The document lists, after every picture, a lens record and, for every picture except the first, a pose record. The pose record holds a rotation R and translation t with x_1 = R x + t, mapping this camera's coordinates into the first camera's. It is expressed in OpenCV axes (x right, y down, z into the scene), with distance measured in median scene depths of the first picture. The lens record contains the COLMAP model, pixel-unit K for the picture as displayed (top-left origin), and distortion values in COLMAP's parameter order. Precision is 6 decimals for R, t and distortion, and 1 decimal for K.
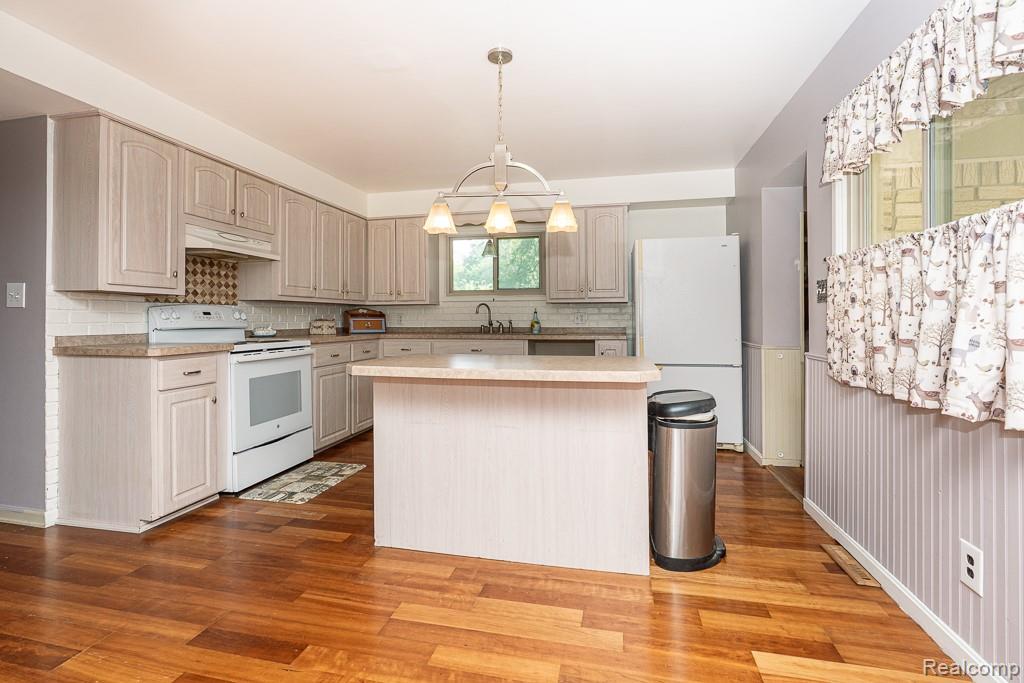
lens RADIAL K [[473.0, 0, 511.6], [0, 473.0, 314.5], [0, 0, 1]] dist [-0.009647, 0.001986]
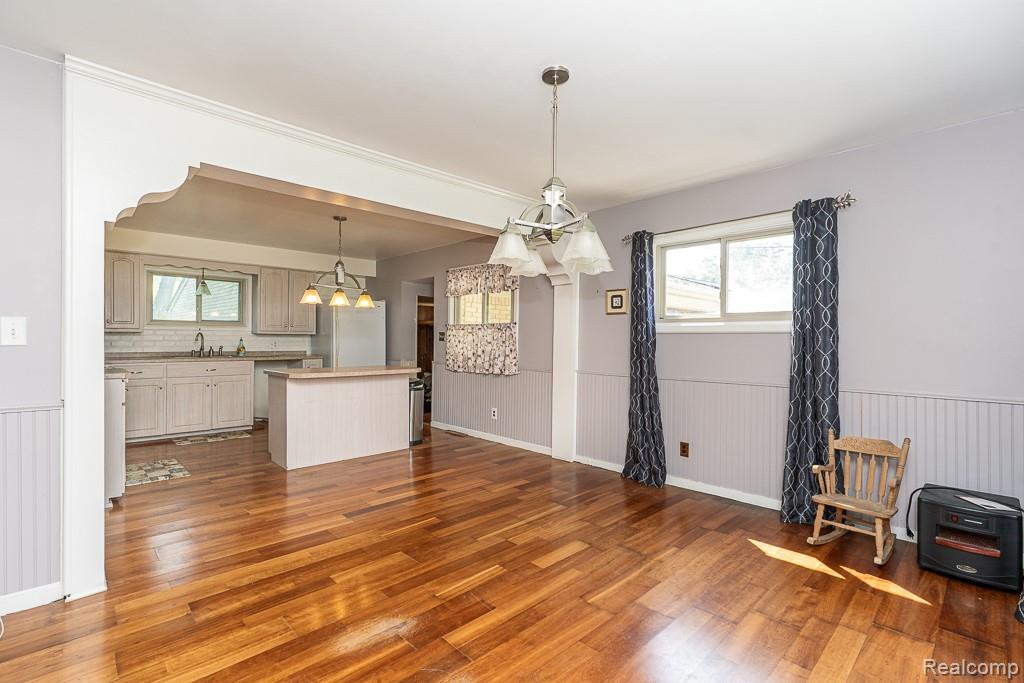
lens RADIAL K [[473.0, 0, 514.5], [0, 473.0, 342.5], [0, 0, 1]] dist [-0.009647, 0.001986]
pose [[0.547490, 0.001705, 0.836811, -0.978720], [-0.018699, 0.999773, 0.010197, -0.039912], [-0.836603, -0.021230, 0.547398, -0.562043]]
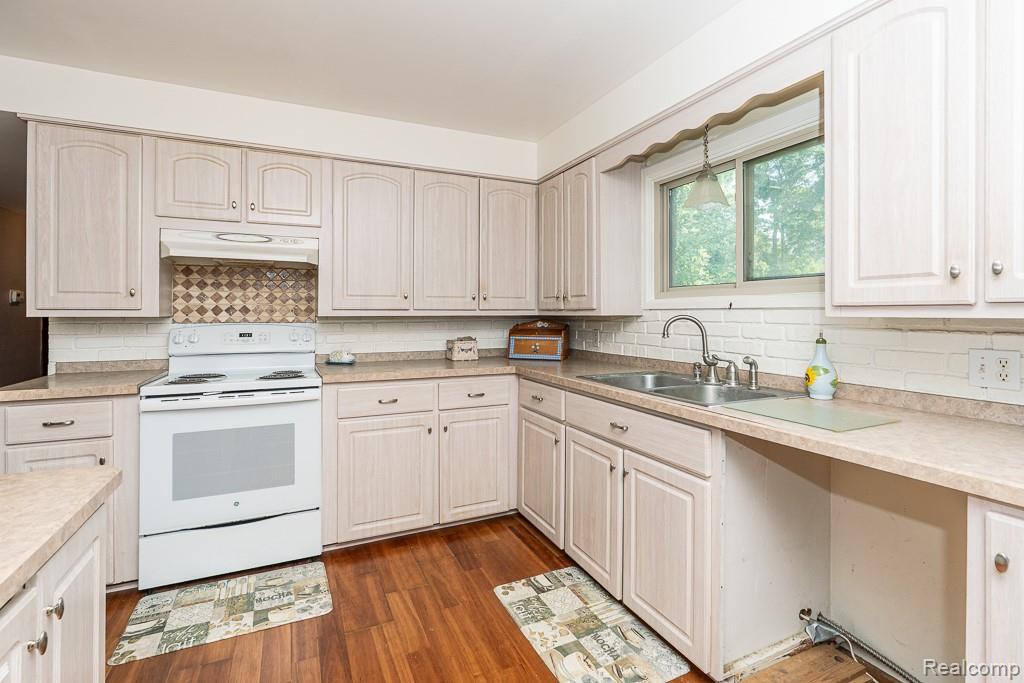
lens RADIAL K [[473.0, 0, 506.6], [0, 473.0, 315.0], [0, 0, 1]] dist [-0.009647, 0.001986]
pose [[0.600657, 0.005342, -0.799489, 0.296868], [0.005640, 0.999924, 0.010919, -0.045669], [0.799487, -0.011068, 0.600582, 0.916412]]
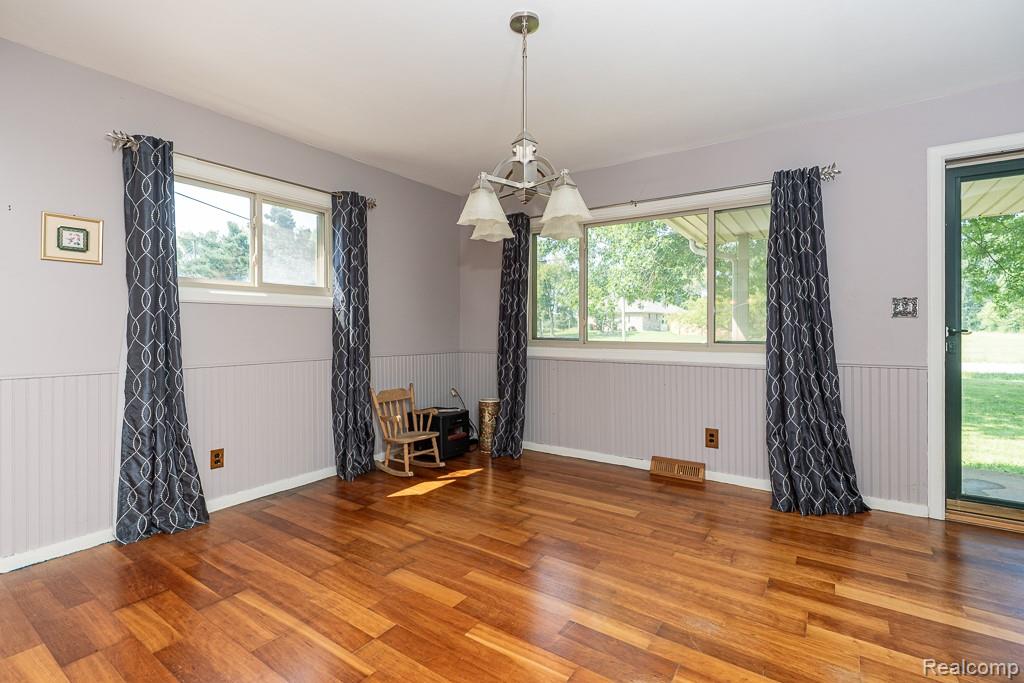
lens RADIAL K [[473.0, 0, 507.8], [0, 473.0, 328.3], [0, 0, 1]] dist [-0.009647, 0.001986]
pose [[-0.926840, 0.002902, 0.375445, -0.580472], [-0.001709, 0.999927, -0.011949, -0.001838], [-0.375453, -0.011717, -0.926768, 0.369621]]
